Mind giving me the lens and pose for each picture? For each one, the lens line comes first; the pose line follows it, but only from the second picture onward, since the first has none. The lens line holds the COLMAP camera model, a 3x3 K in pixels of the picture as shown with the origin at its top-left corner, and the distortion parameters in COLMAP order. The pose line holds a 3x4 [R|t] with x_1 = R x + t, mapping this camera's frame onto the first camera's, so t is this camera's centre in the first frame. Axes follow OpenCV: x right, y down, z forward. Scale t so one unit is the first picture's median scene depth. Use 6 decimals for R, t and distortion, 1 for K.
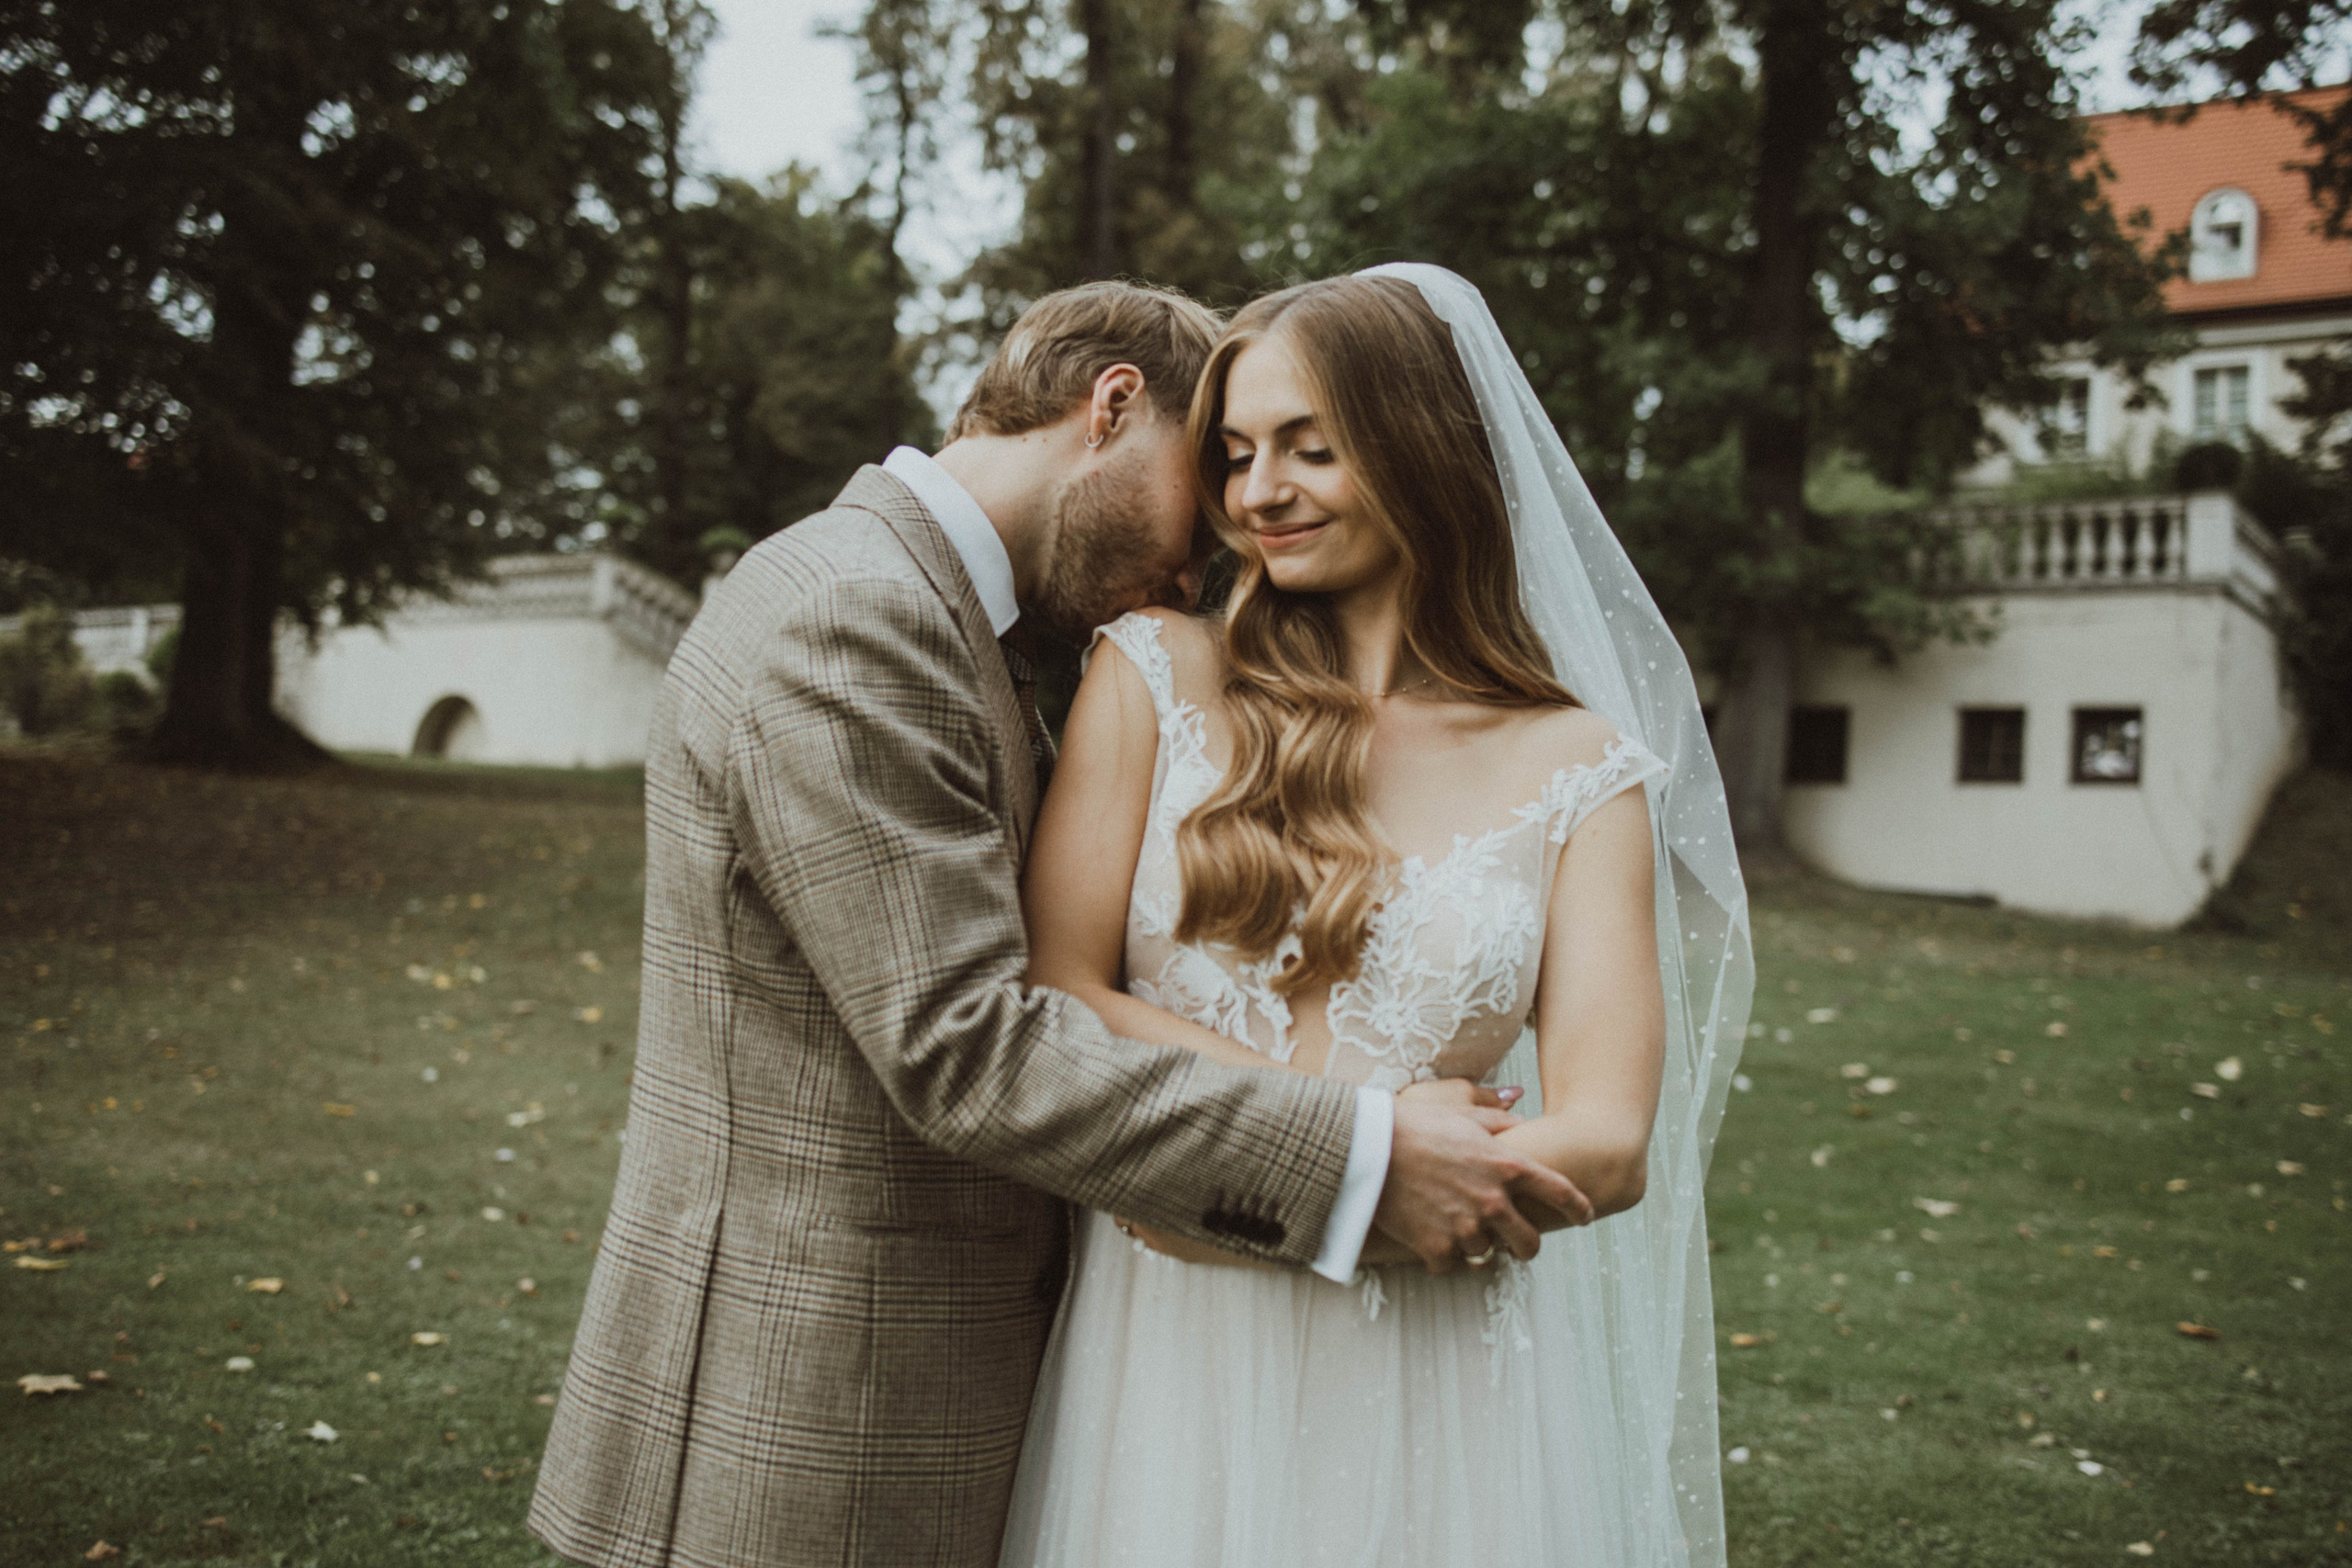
lens RADIAL K [[2350.8, 0, 1110.4], [0, 2350.8, 682.4], [0, 0, 1]] dist [-0.068030, 0.000000]
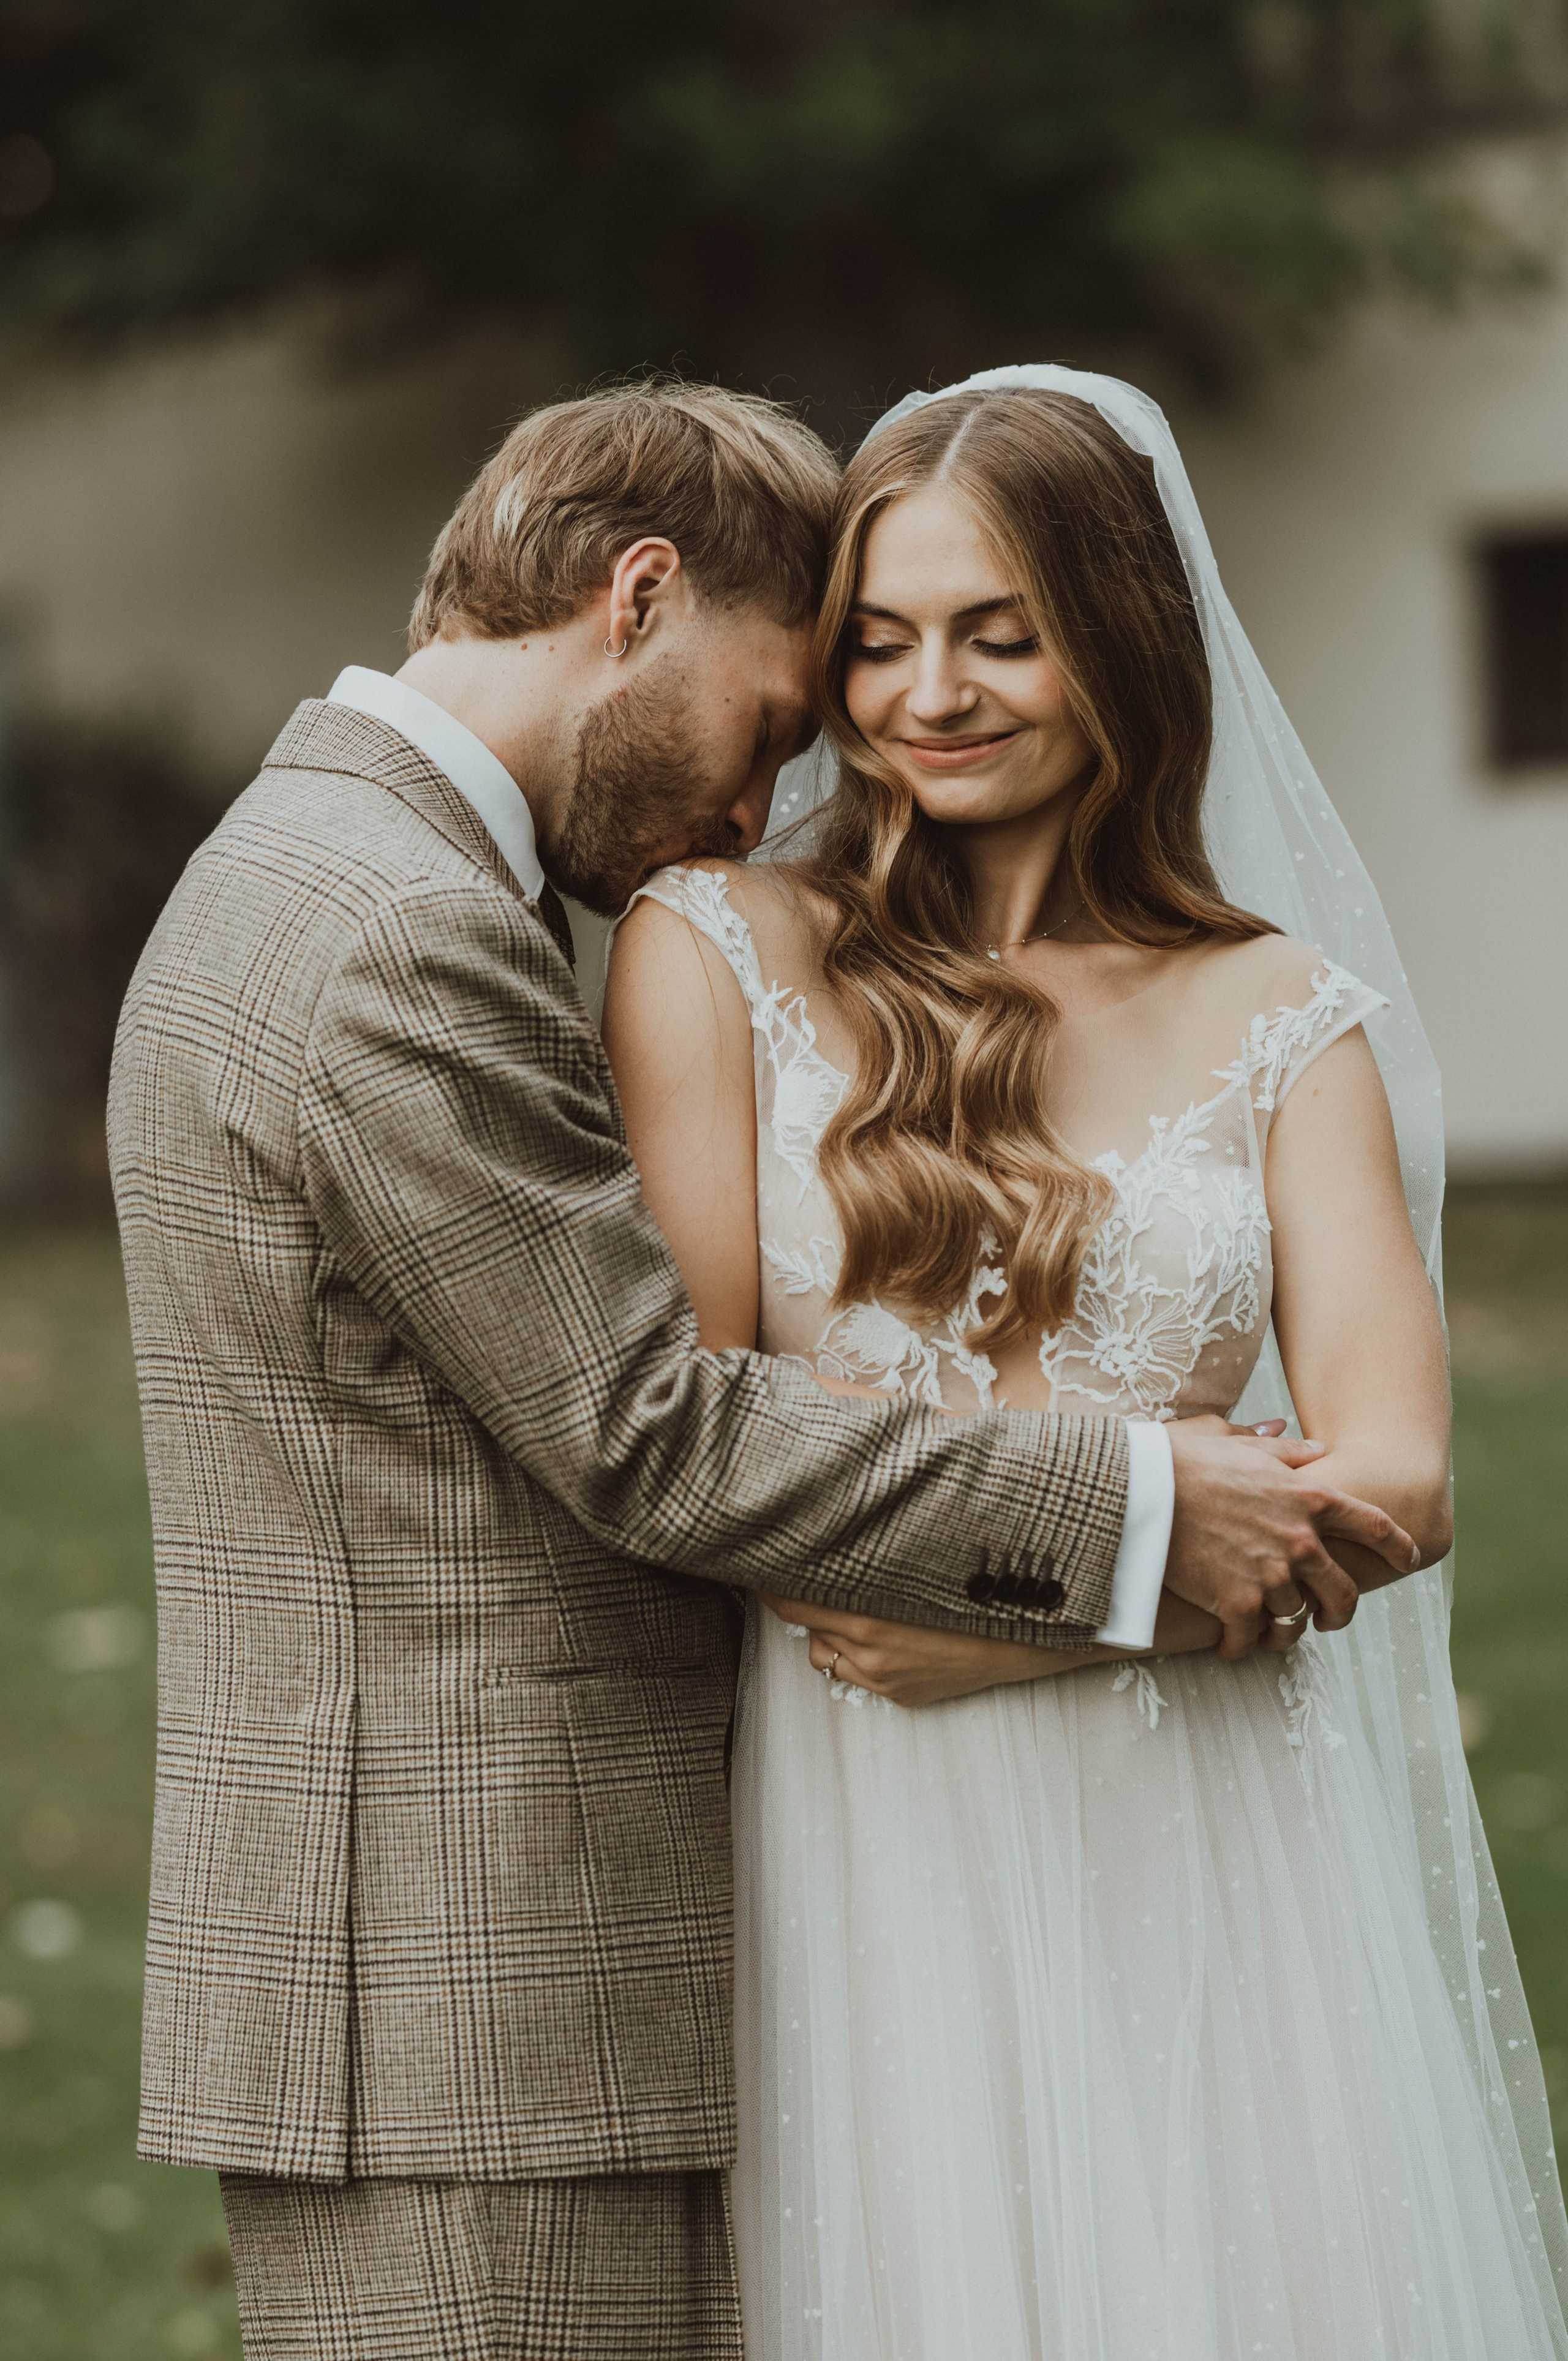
lens RADIAL K [[9117.5, 0, 783.4], [0, 9117.5, 1179.3], [0, 0, 1]] dist [0.301174, 0.000000]
pose [[0.977339, -0.131892, 0.165566, -0.521042], [0.122127, 0.990190, 0.067881, -0.145361], [-0.172895, -0.046123, 0.983860, -2.118880]]
